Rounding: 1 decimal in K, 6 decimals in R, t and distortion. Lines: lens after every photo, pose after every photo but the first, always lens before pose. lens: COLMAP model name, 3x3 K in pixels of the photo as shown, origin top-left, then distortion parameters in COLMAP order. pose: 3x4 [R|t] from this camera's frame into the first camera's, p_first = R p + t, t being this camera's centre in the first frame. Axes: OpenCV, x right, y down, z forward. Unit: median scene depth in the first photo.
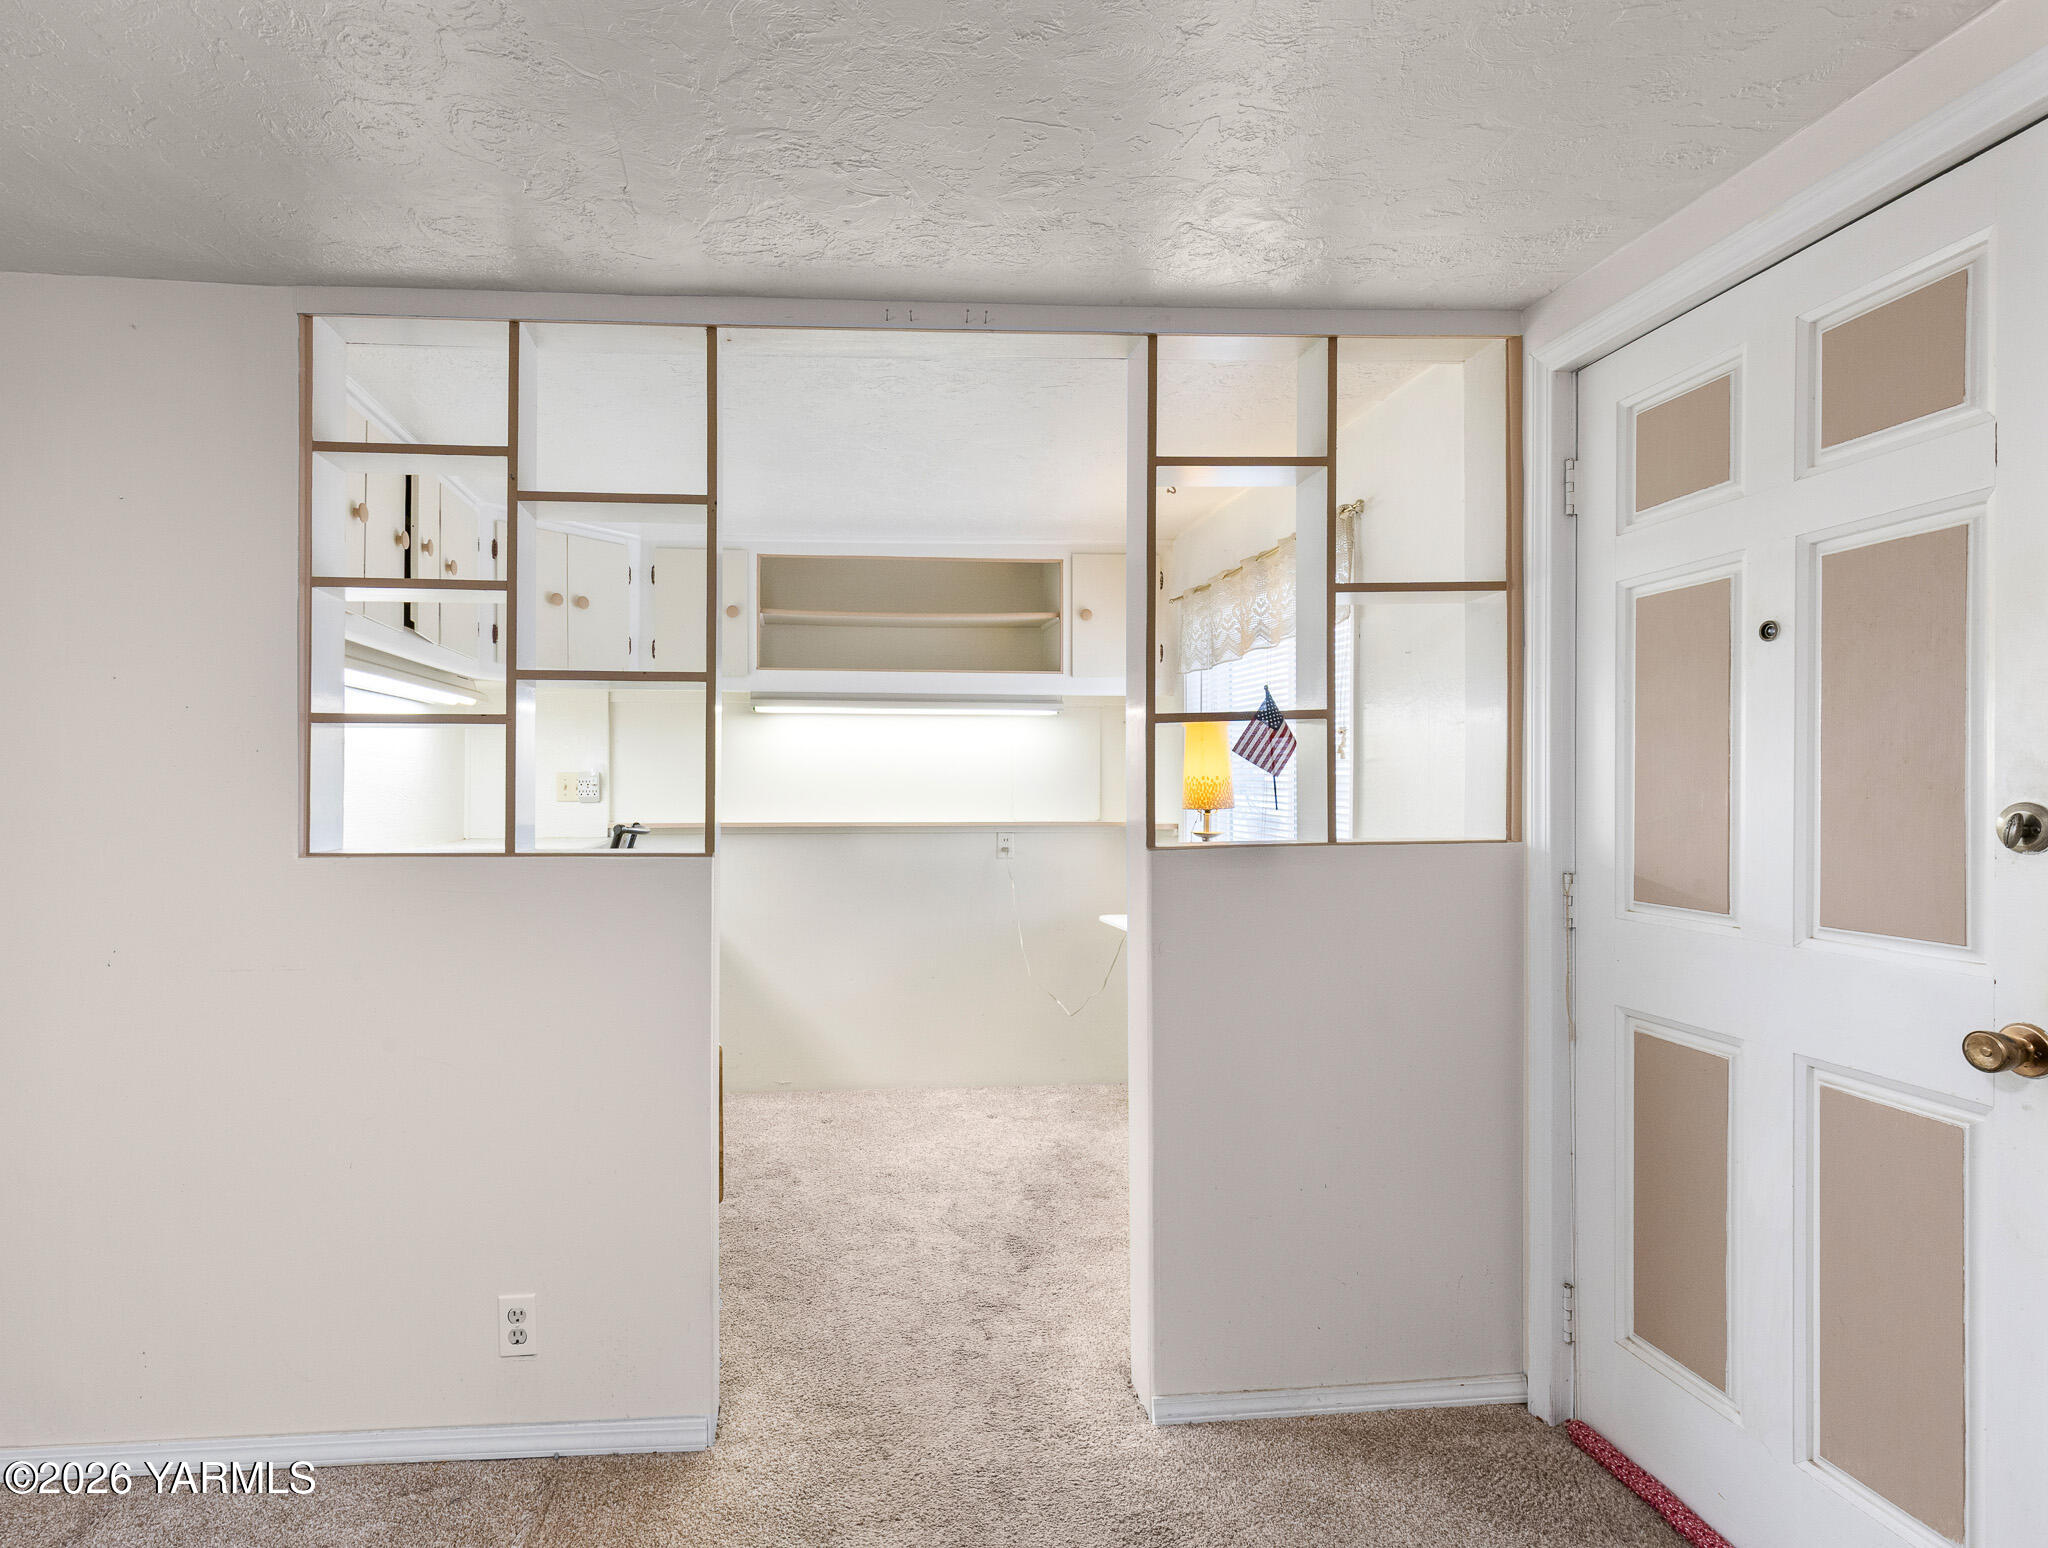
lens RADIAL K [[1022.8, 0, 1024.3], [0, 1022.8, 788.2], [0, 0, 1]] dist [-0.000534, -0.000669]
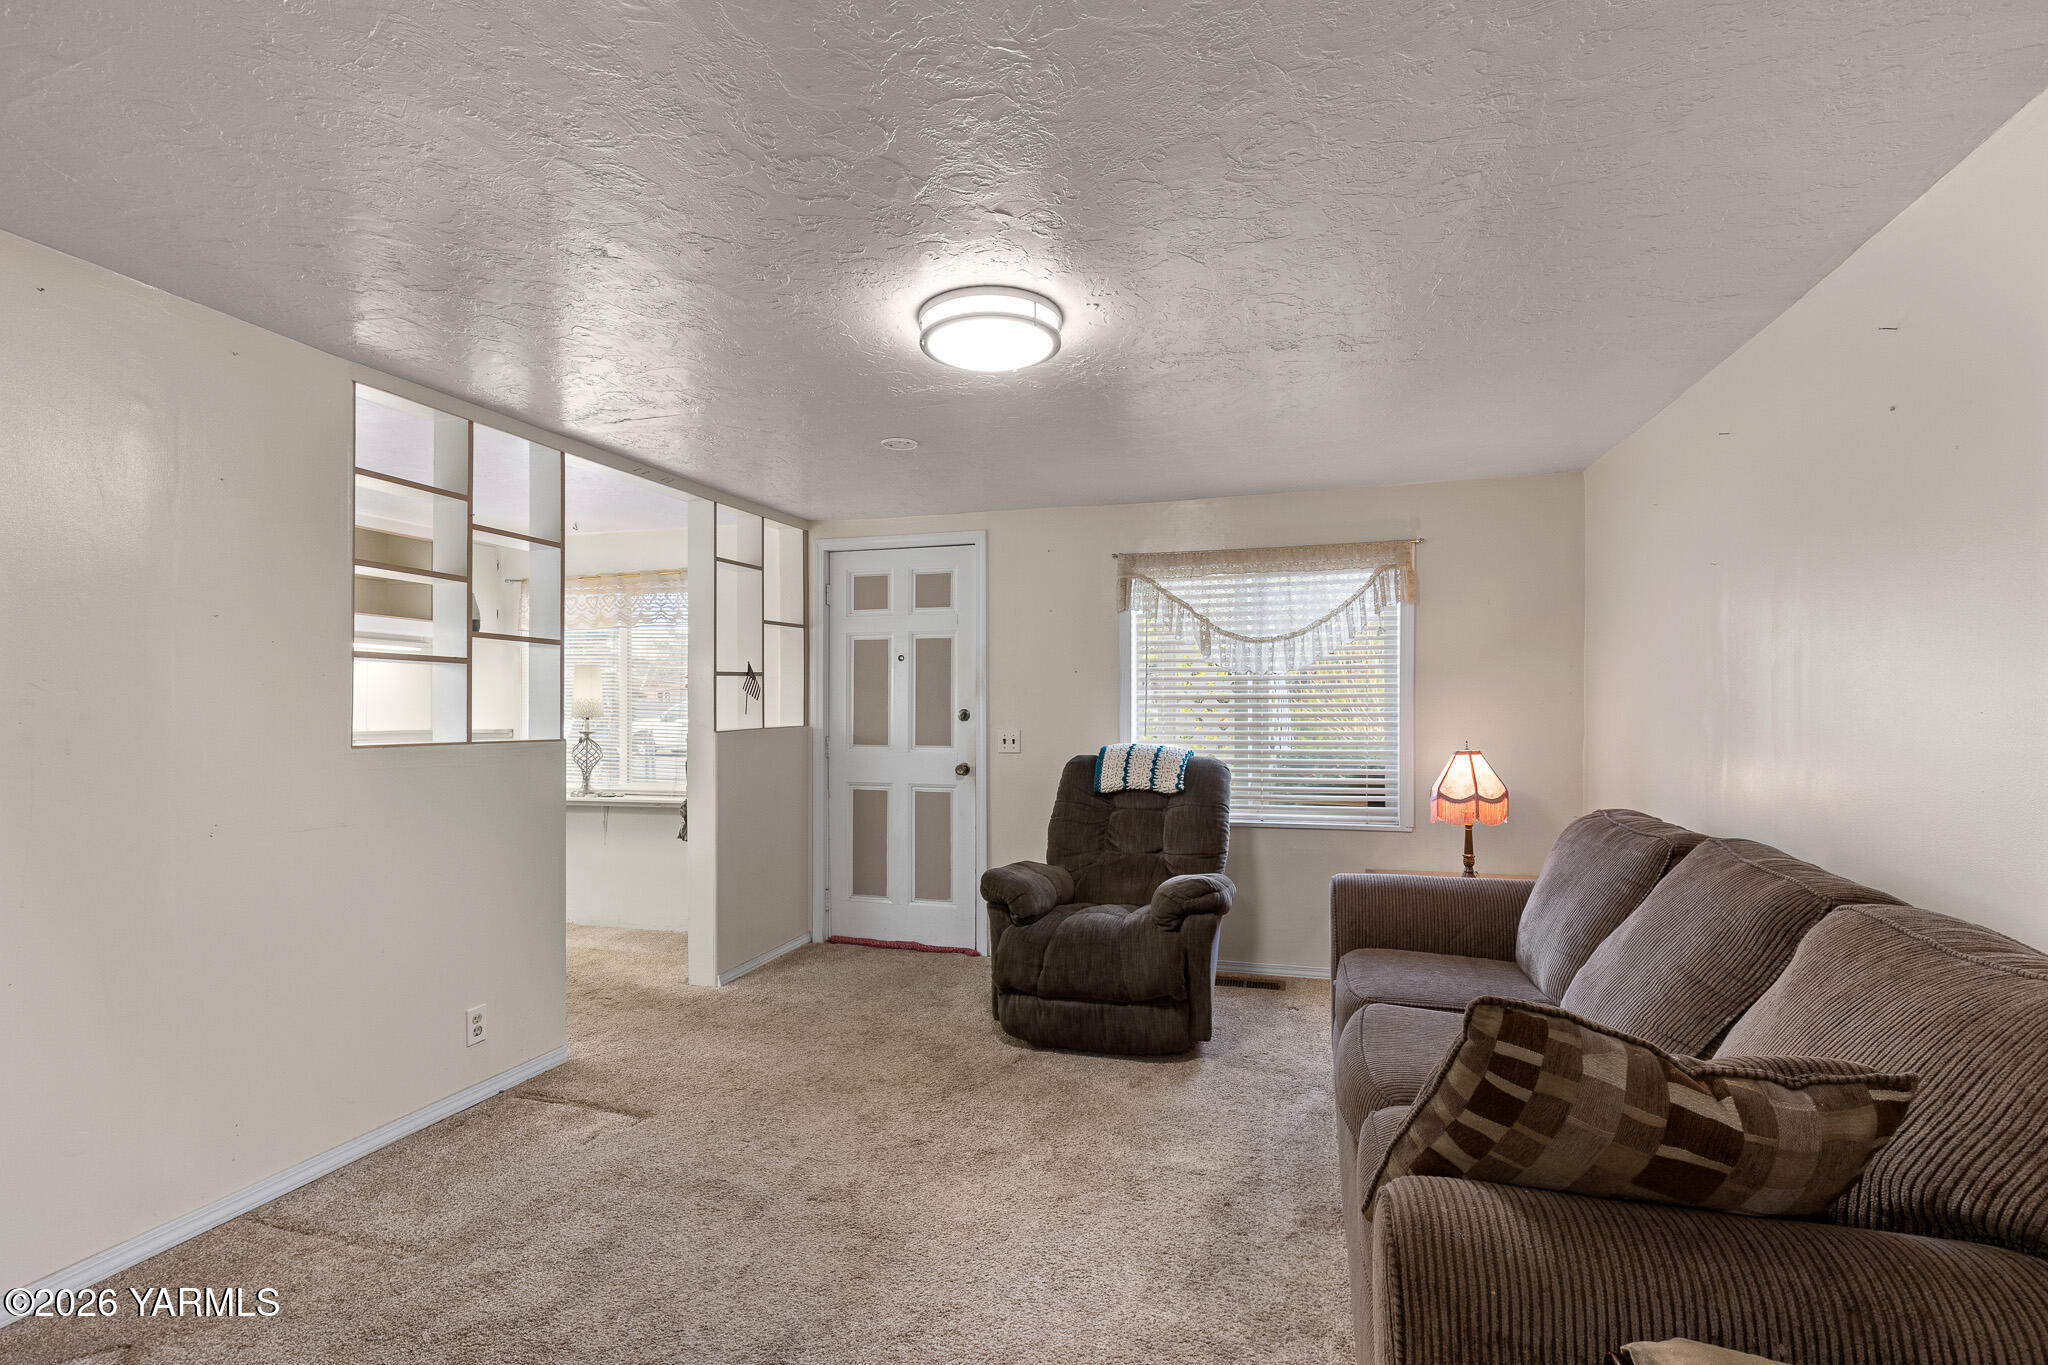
lens RADIAL K [[953.0, 0, 1031.6], [0, 953.0, 703.0], [0, 0, 1]] dist [-0.001079, -0.000293]
pose [[0.350068, 0.007742, 0.936692, -1.636570], [0.002244, 0.999956, -0.009103, 0.018375], [-0.936722, 0.005288, 0.350035, -0.390685]]
